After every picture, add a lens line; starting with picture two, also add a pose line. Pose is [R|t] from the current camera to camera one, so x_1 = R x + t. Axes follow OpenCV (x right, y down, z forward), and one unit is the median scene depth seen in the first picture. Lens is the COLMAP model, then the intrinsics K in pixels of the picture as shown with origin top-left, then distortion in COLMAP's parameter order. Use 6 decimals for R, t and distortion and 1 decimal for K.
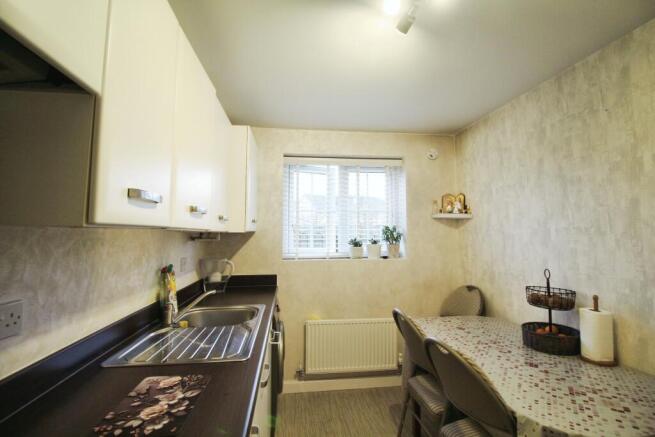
lens RADIAL K [[303.4, 0, 327.0], [0, 303.4, 202.2], [0, 0, 1]] dist [0.002654, -0.000252]
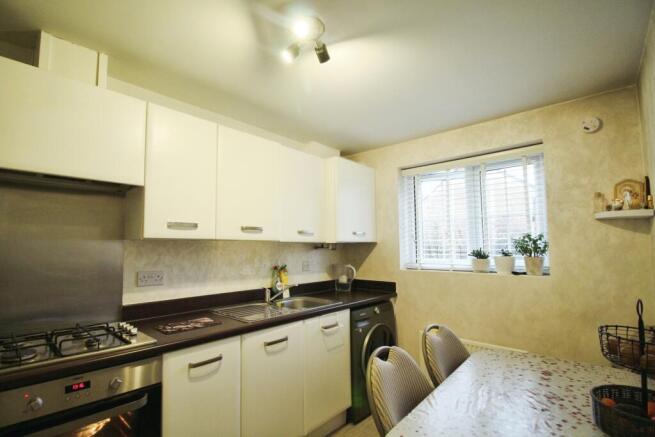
lens RADIAL K [[309.1, 0, 327.5], [0, 309.1, 218.5], [0, 0, 1]] dist [0.001755, -0.000482]
pose [[0.658512, -0.070476, -0.749263, 0.499001], [0.079549, 0.996546, -0.023821, 0.020593], [0.748354, -0.043917, 0.661844, 0.107543]]
